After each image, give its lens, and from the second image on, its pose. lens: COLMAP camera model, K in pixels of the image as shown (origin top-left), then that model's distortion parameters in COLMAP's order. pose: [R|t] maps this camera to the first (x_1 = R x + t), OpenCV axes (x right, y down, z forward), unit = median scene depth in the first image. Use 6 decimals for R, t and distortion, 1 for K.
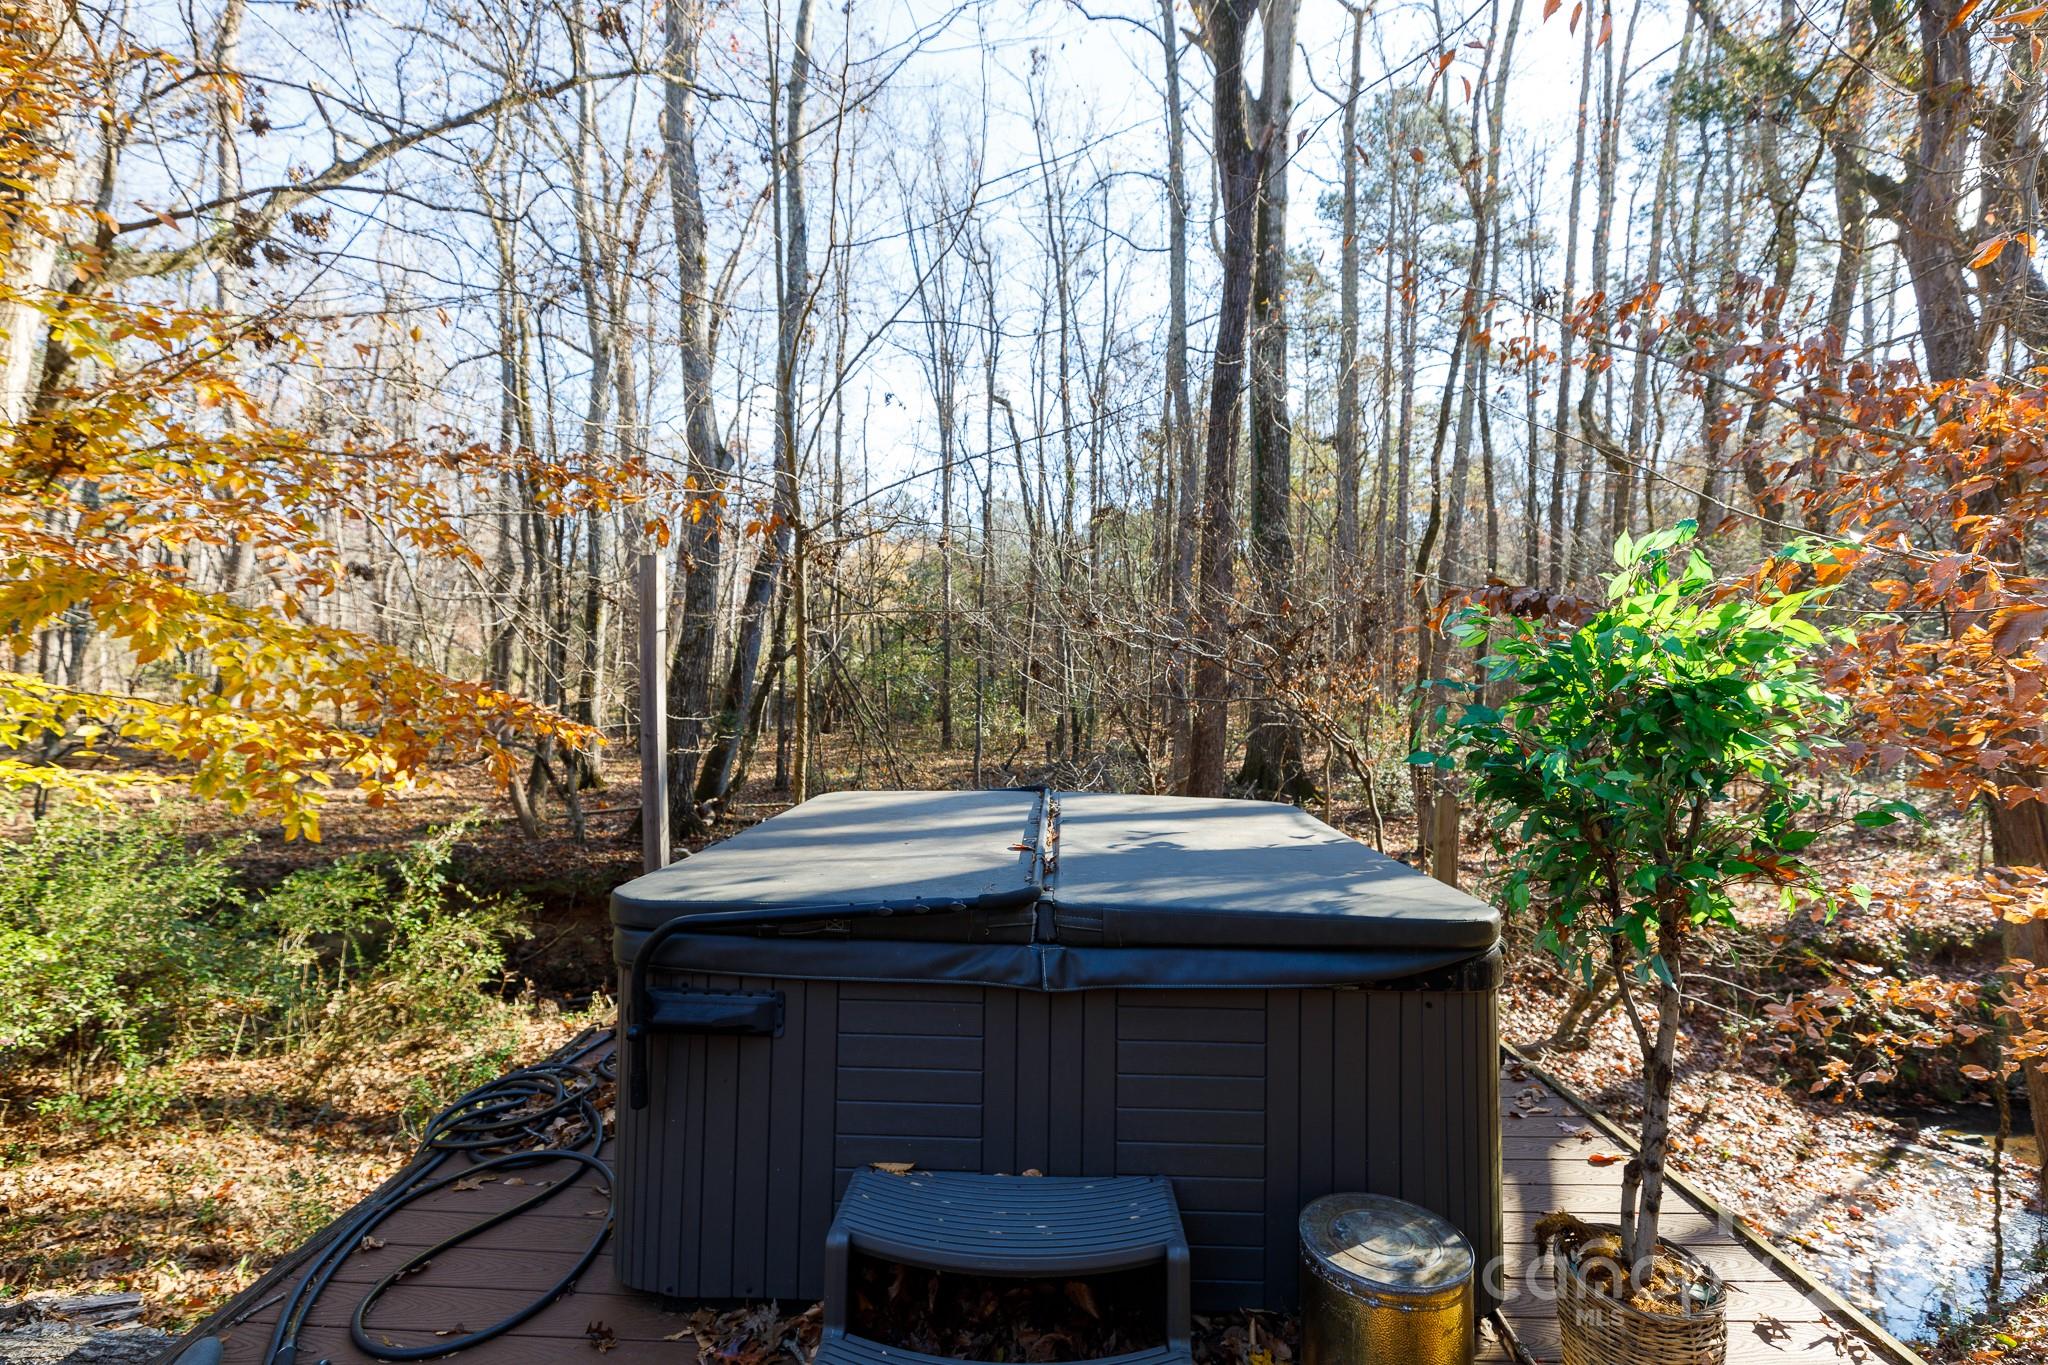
lens RADIAL K [[908.8, 0, 1024.0], [0, 908.8, 682.5], [0, 0, 1]] dist [0.011160, 0.000051]
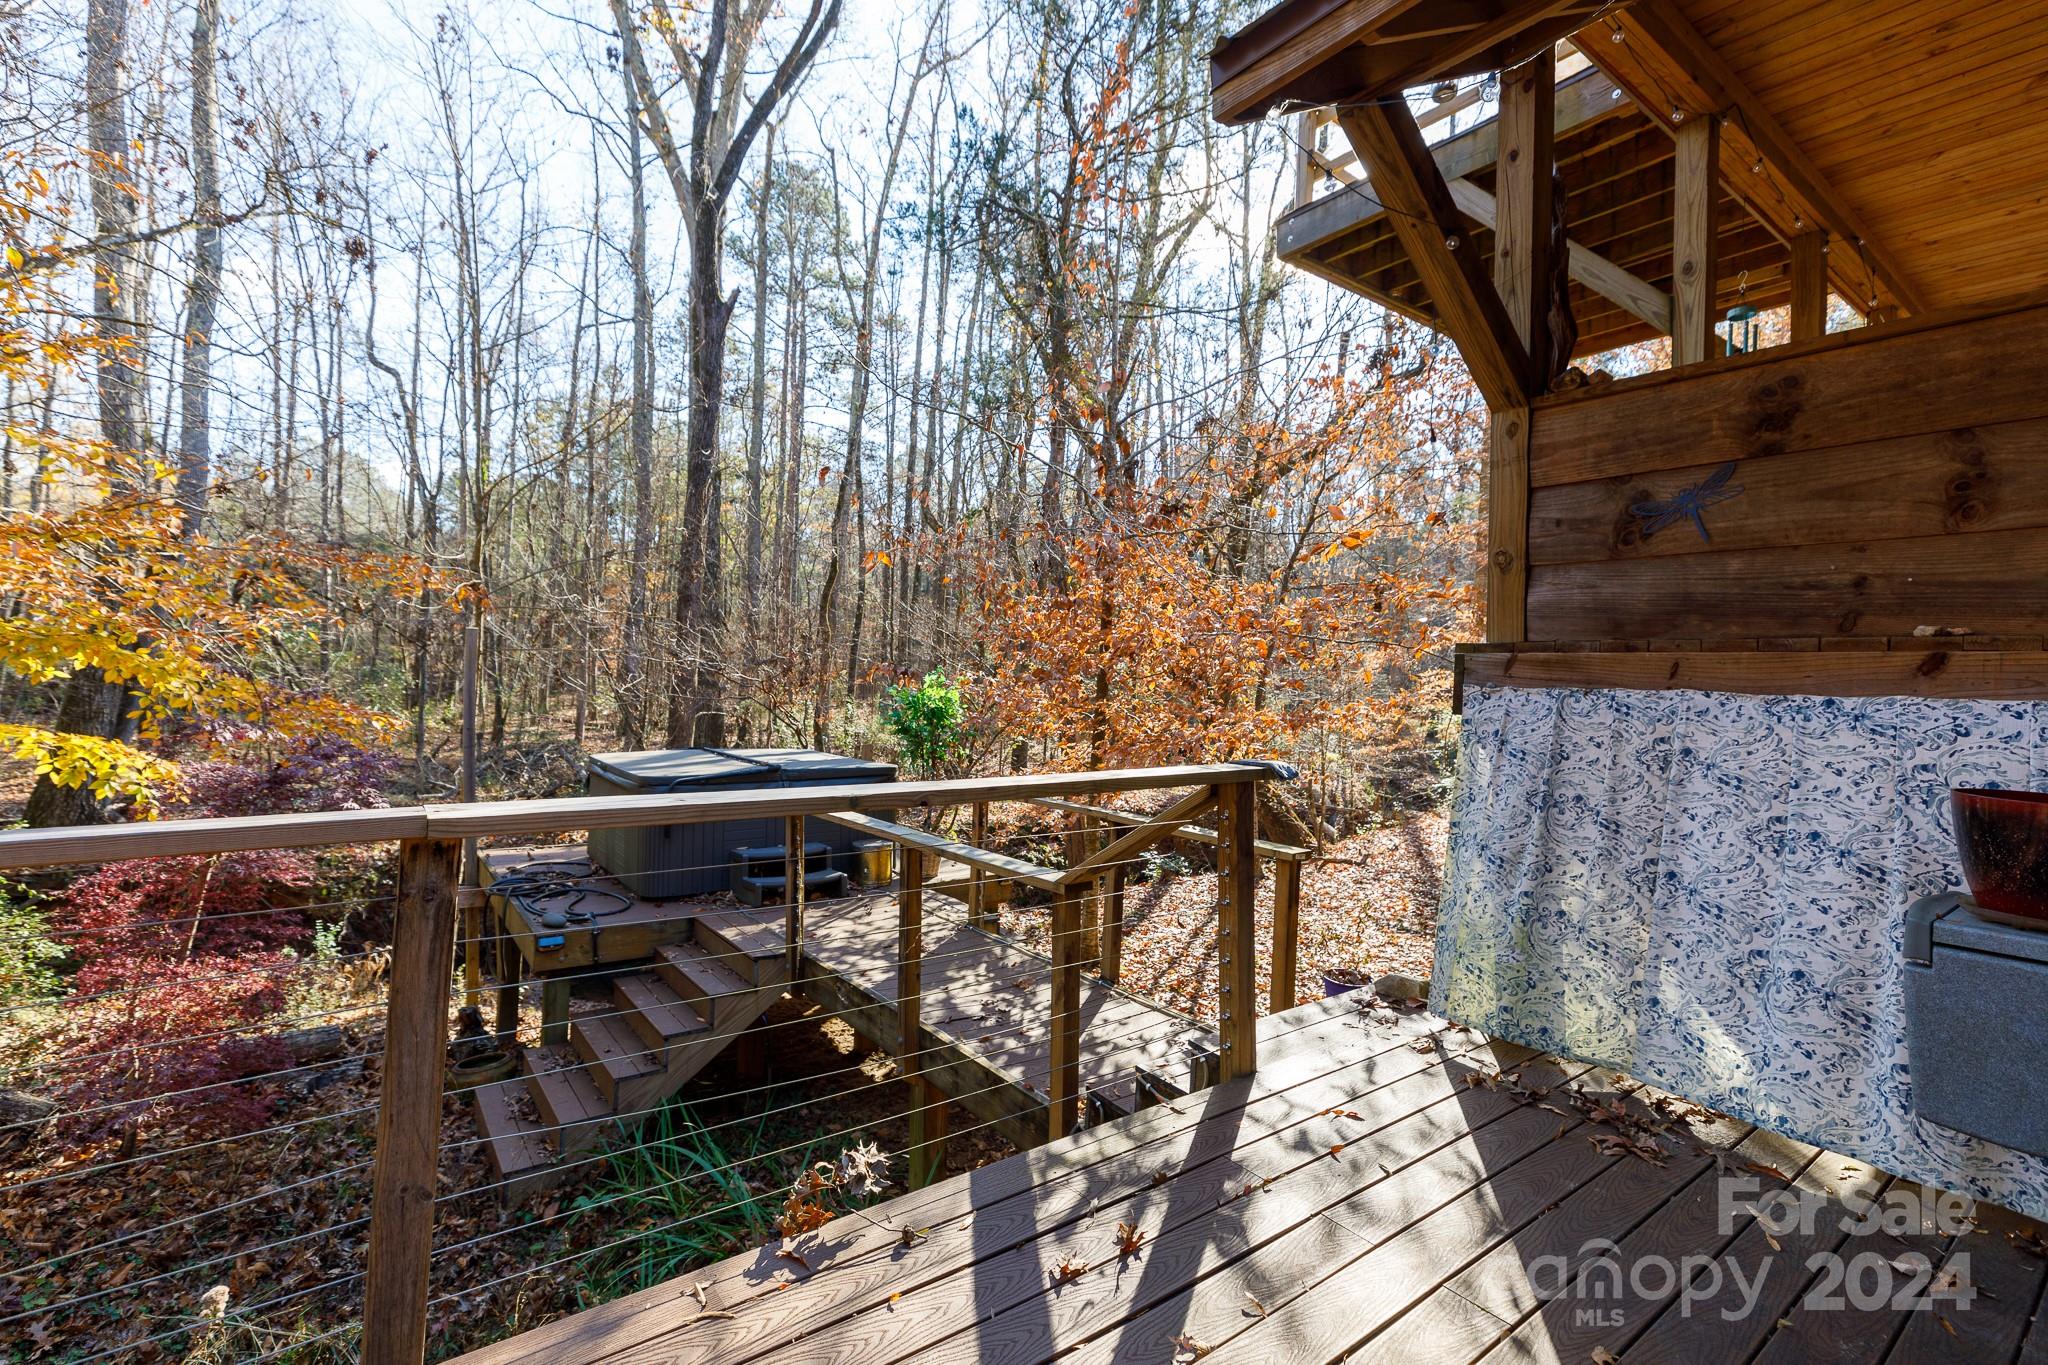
lens RADIAL K [[908.8, 0, 1024.0], [0, 908.8, 682.5], [0, 0, 1]] dist [0.011160, 0.000051]
pose [[0.789132, 0.007822, 0.614174, -0.094487], [-0.017084, 0.999812, 0.009217, -0.009110], [-0.613986, -0.017766, 0.789117, -0.155107]]
